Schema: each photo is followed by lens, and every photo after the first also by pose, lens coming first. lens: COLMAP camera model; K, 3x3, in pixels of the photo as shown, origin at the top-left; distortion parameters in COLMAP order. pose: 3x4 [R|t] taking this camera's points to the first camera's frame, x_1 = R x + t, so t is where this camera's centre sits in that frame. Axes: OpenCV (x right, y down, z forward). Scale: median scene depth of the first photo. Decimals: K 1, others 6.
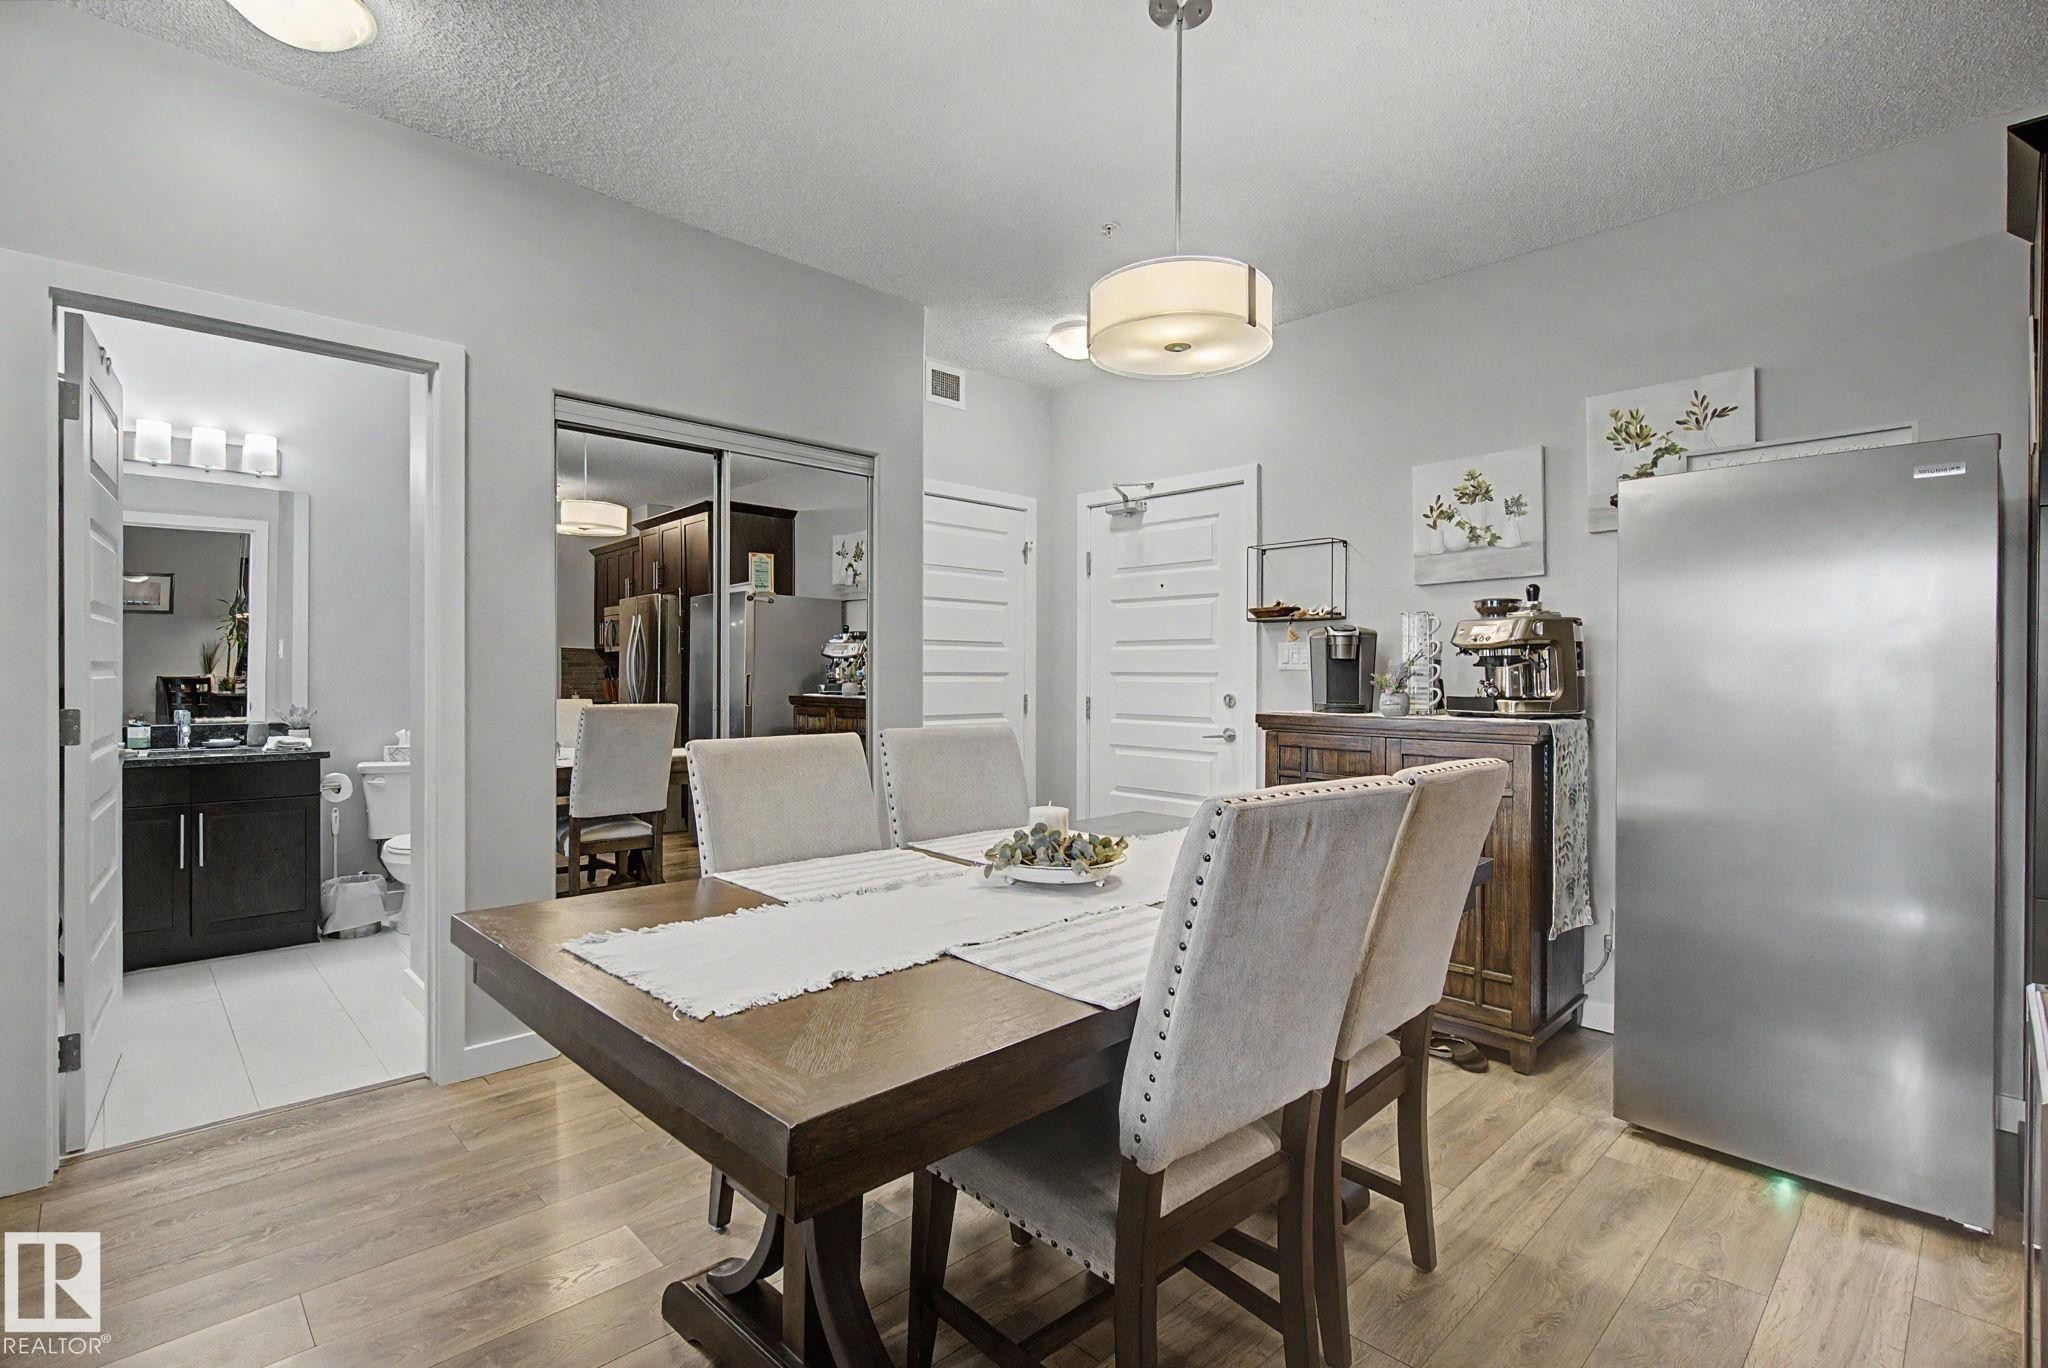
lens RADIAL K [[957.3, 0, 1025.4], [0, 957.3, 673.0], [0, 0, 1]] dist [-0.009168, 0.000542]
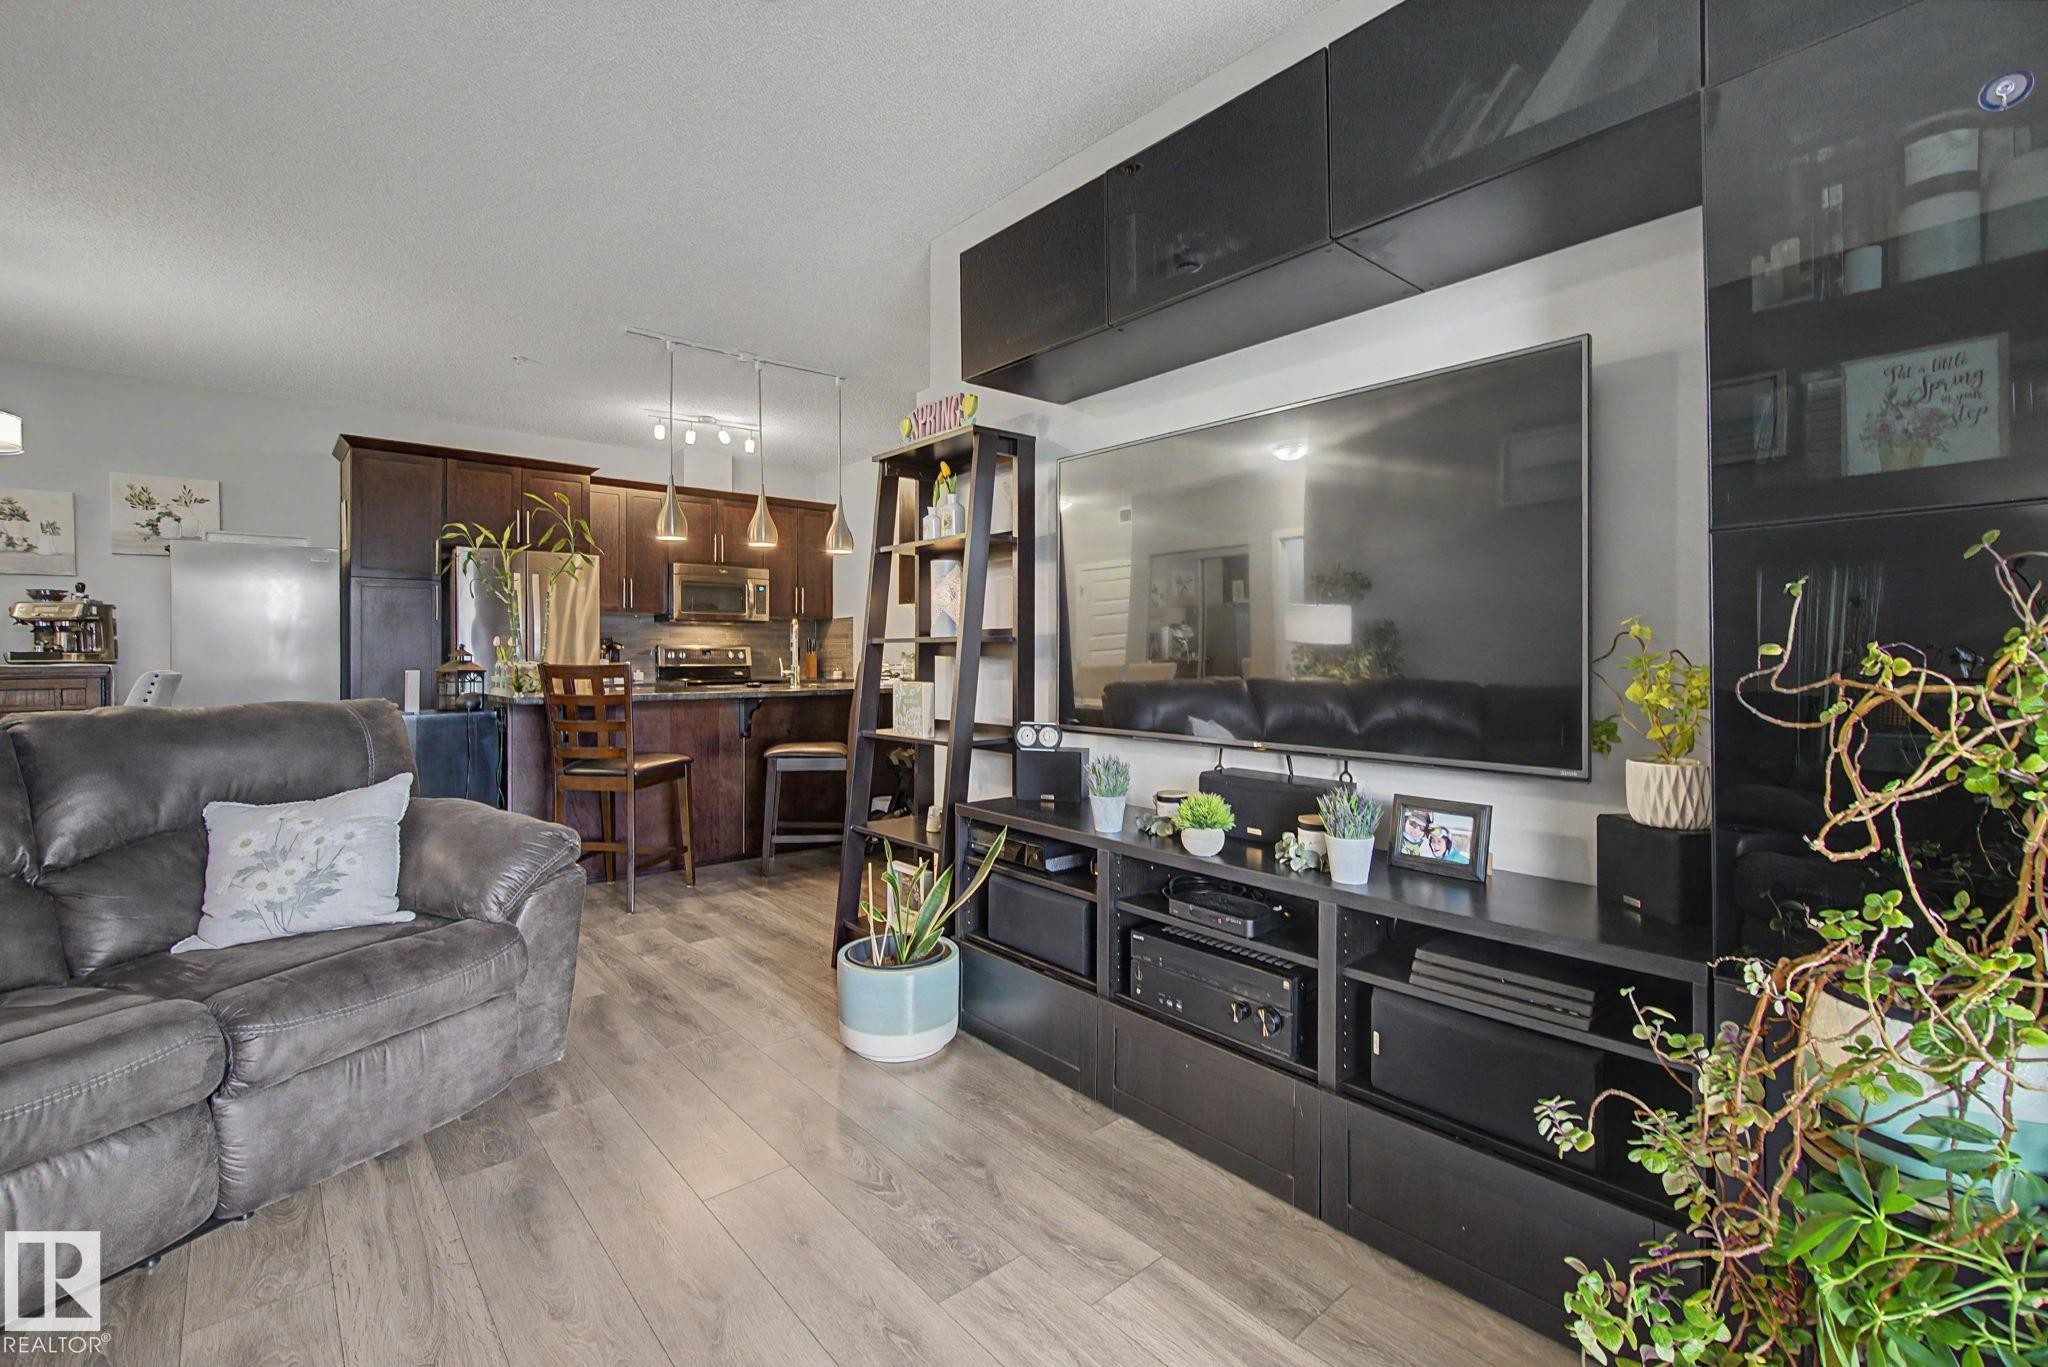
lens RADIAL K [[886.6, 0, 1025.3], [0, 886.6, 650.3], [0, 0, 1]] dist [-0.004748, 0.000035]
pose [[0.047505, -0.002618, 0.998868, -0.816215], [0.002460, 0.999994, 0.002504, 0.021017], [-0.998868, 0.002338, 0.047511, -0.622975]]
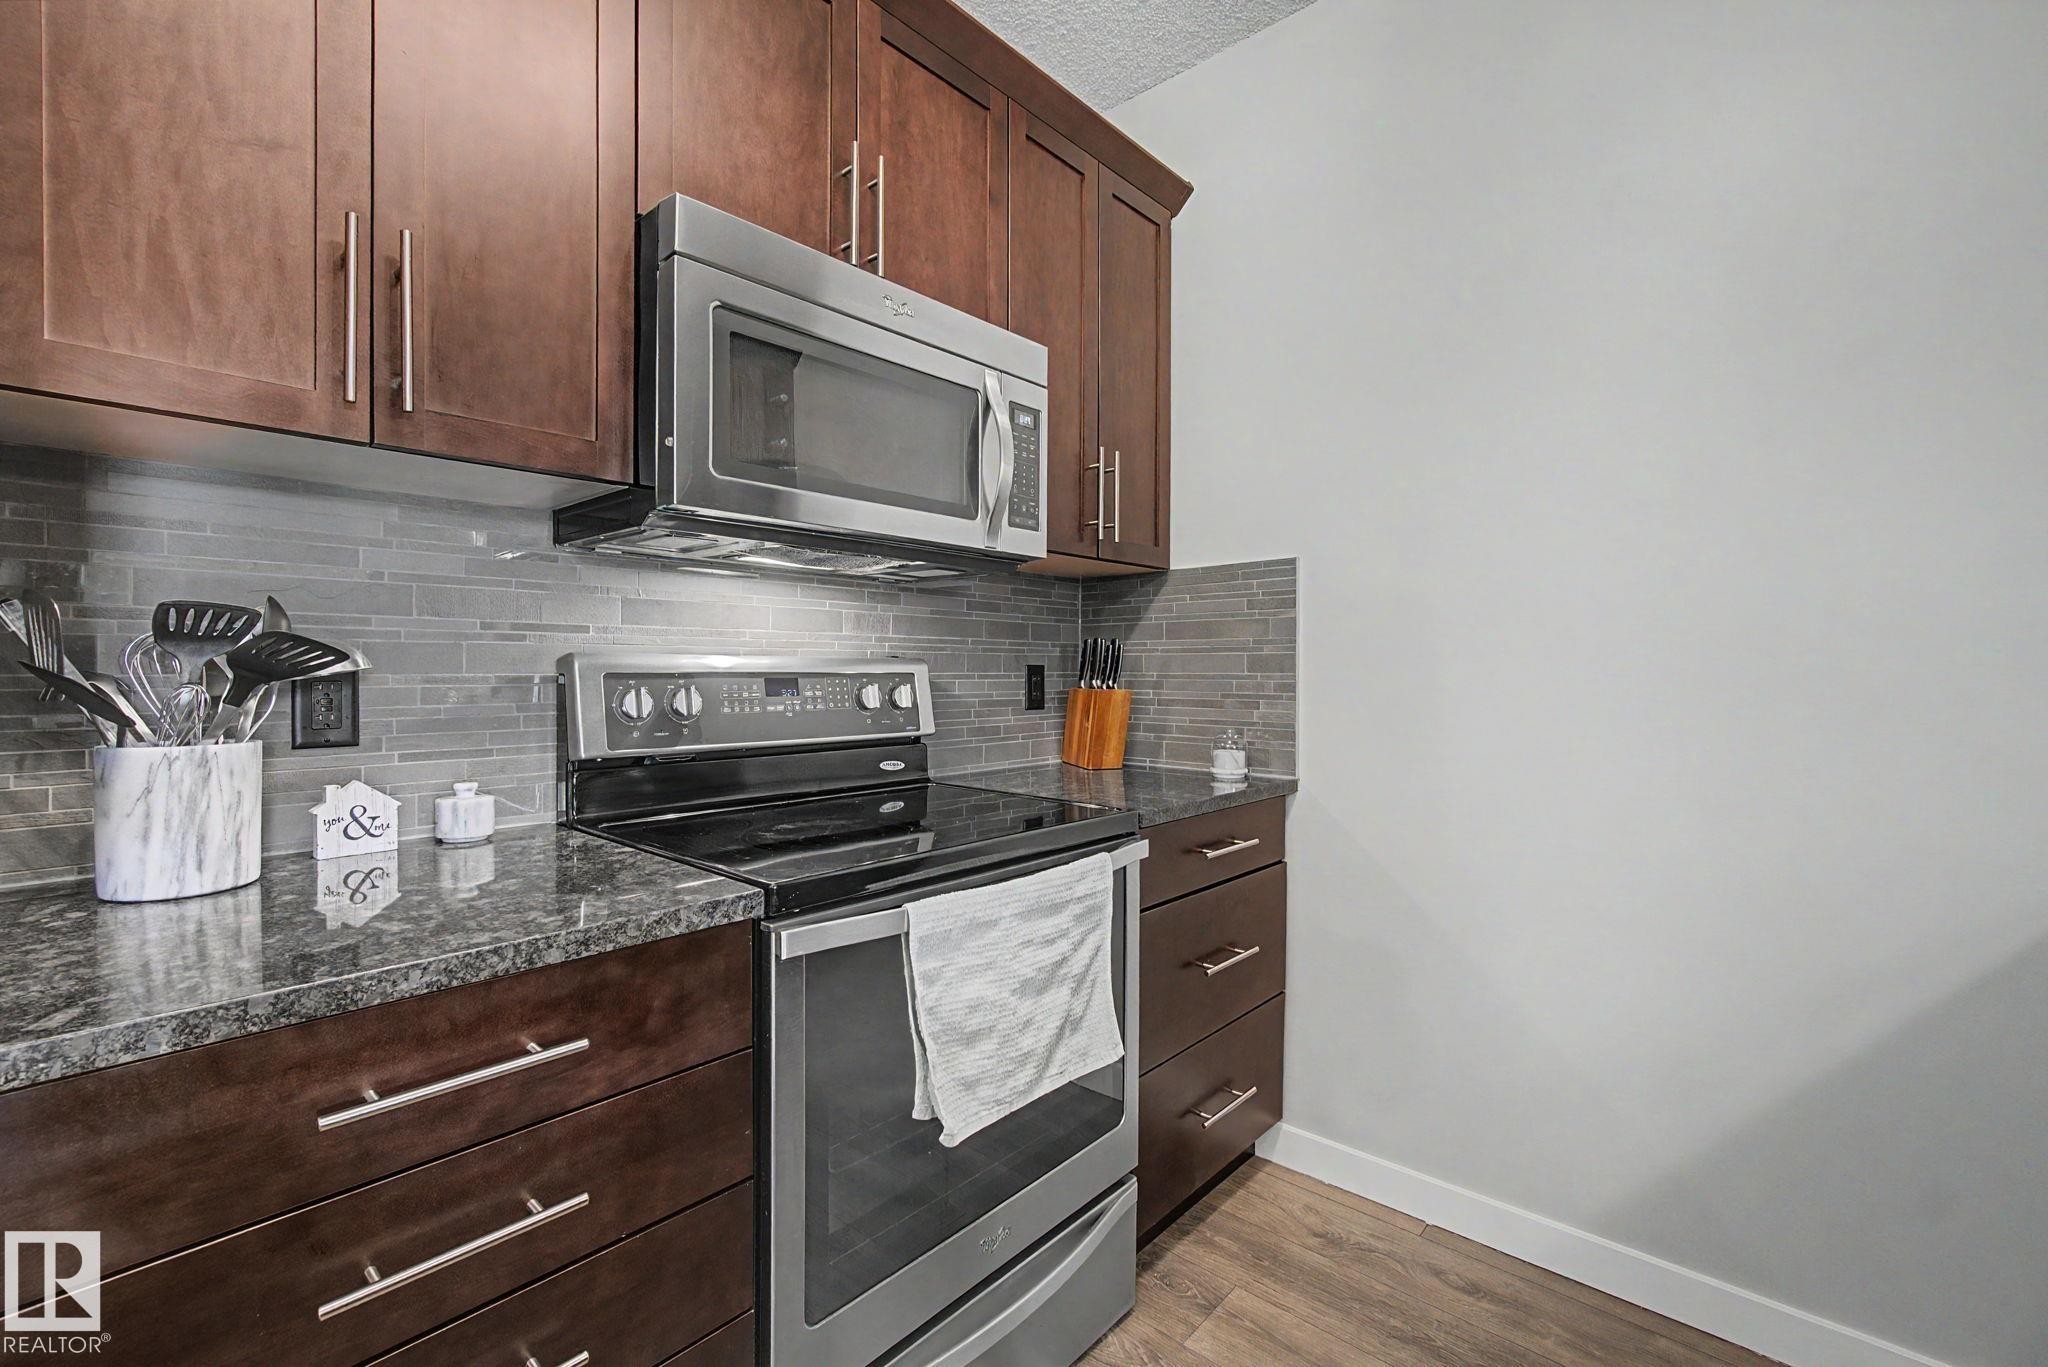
lens RADIAL K [[886.6, 0, 1031.6], [0, 886.6, 676.3], [0, 0, 1]] dist [-0.004748, 0.000035]
pose [[-0.067407, -0.013036, 0.997640, 0.711279], [-0.001467, 0.999915, 0.012967, 0.016542], [-0.997725, -0.000590, -0.067420, 0.113259]]
